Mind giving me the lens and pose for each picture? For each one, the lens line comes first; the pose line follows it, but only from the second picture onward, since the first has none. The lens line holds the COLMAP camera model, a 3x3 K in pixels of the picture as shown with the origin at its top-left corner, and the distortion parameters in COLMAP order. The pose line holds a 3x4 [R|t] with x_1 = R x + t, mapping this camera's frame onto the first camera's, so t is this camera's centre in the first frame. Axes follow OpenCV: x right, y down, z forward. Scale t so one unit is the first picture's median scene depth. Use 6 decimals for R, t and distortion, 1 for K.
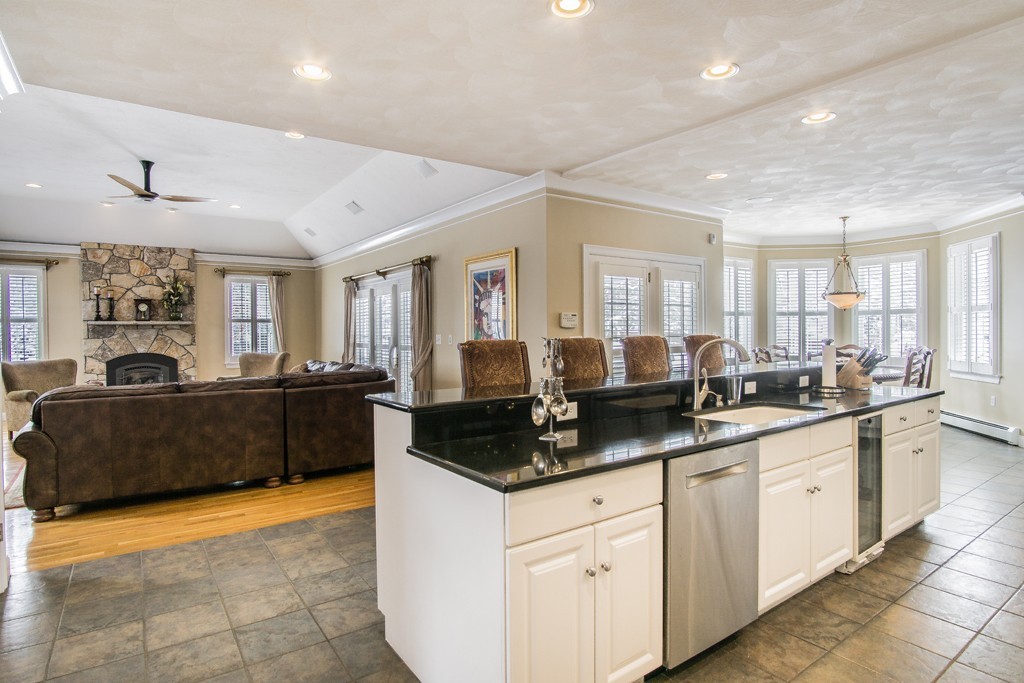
lens RADIAL K [[546.1, 0, 506.9], [0, 546.1, 337.1], [0, 0, 1]] dist [-0.027471, 0.000623]
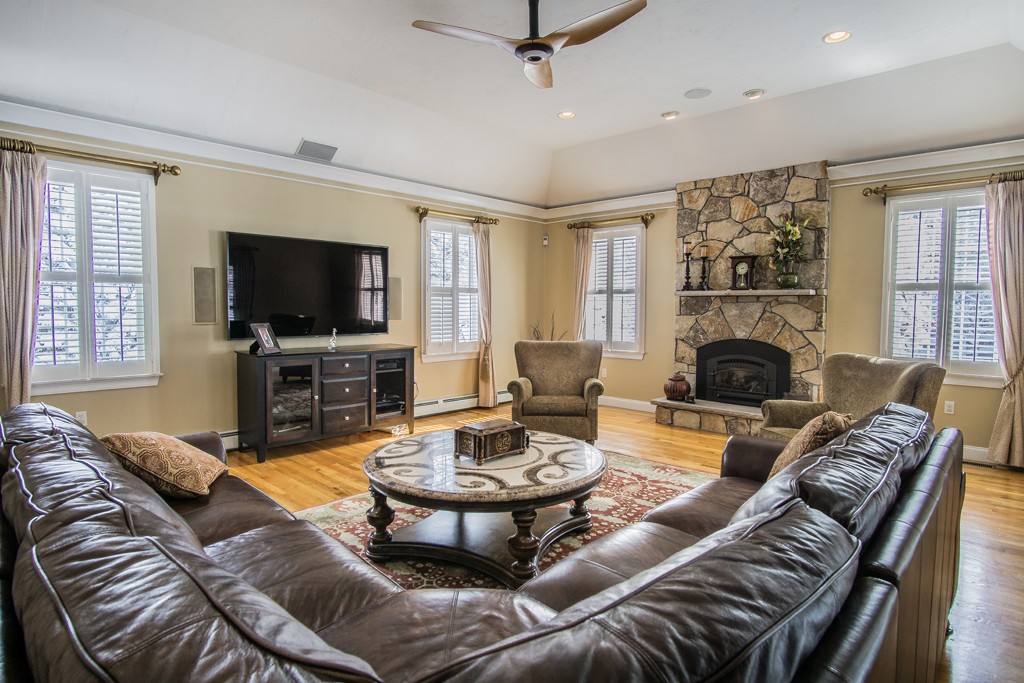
lens RADIAL K [[546.1, 0, 507.1], [0, 546.1, 337.6], [0, 0, 1]] dist [-0.027471, 0.000623]
pose [[0.202177, 0.063379, -0.977296, -0.091507], [-0.023529, 0.997930, 0.059850, -0.005071], [0.979066, 0.010895, 0.203250, 0.600085]]
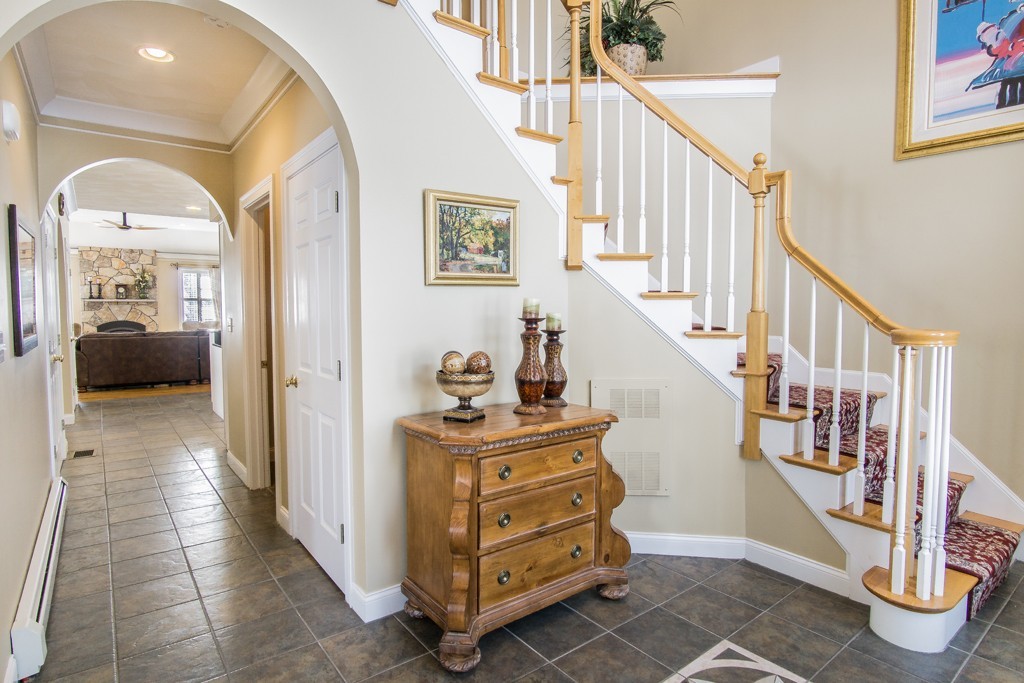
lens RADIAL K [[546.1, 0, 507.7], [0, 546.1, 336.5], [0, 0, 1]] dist [-0.027471, 0.000623]
pose [[0.999175, 0.008072, 0.039805, 0.339436], [-0.009724, 0.999091, 0.041496, 0.001104], [-0.039434, -0.041849, 0.998345, -0.541246]]
